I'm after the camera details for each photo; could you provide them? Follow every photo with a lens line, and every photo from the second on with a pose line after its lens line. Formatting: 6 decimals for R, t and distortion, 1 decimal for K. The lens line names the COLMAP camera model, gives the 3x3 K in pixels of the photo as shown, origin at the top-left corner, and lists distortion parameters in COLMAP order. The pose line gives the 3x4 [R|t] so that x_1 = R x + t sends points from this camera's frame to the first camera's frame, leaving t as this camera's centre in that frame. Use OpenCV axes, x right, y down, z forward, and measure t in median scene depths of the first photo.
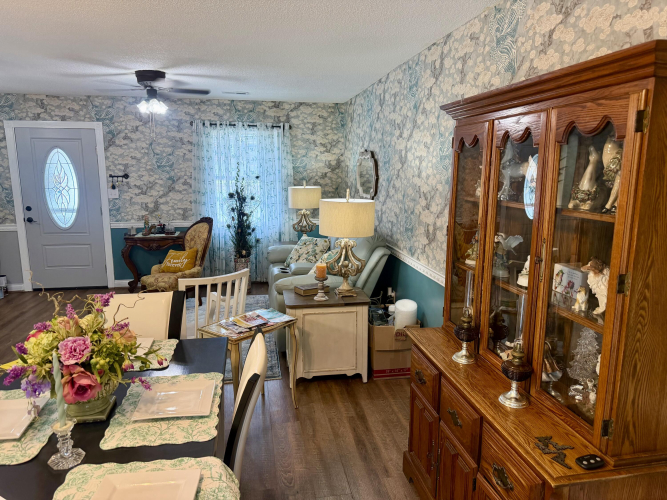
lens RADIAL K [[470.4, 0, 332.0], [0, 470.4, 254.8], [0, 0, 1]] dist [0.104285, -0.150259]
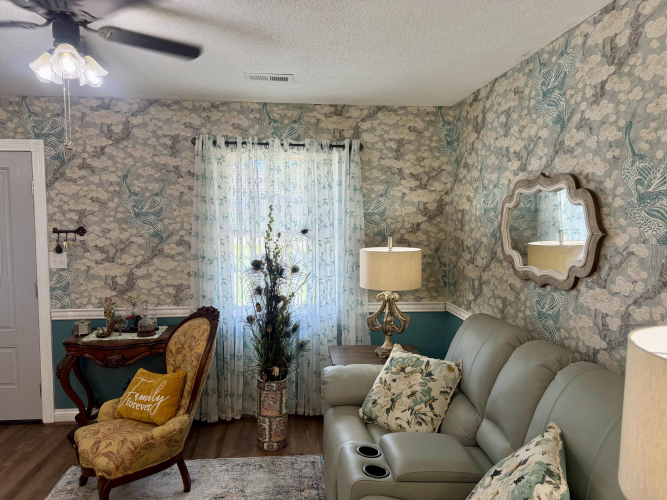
lens RADIAL K [[470.4, 0, 332.0], [0, 470.4, 254.8], [0, 0, 1]] dist [0.104285, -0.150259]
pose [[0.996595, 0.002535, -0.082415, -0.077723], [-0.011758, 0.993682, -0.111618, -0.073790], [0.081612, 0.112207, 0.990328, 0.447980]]
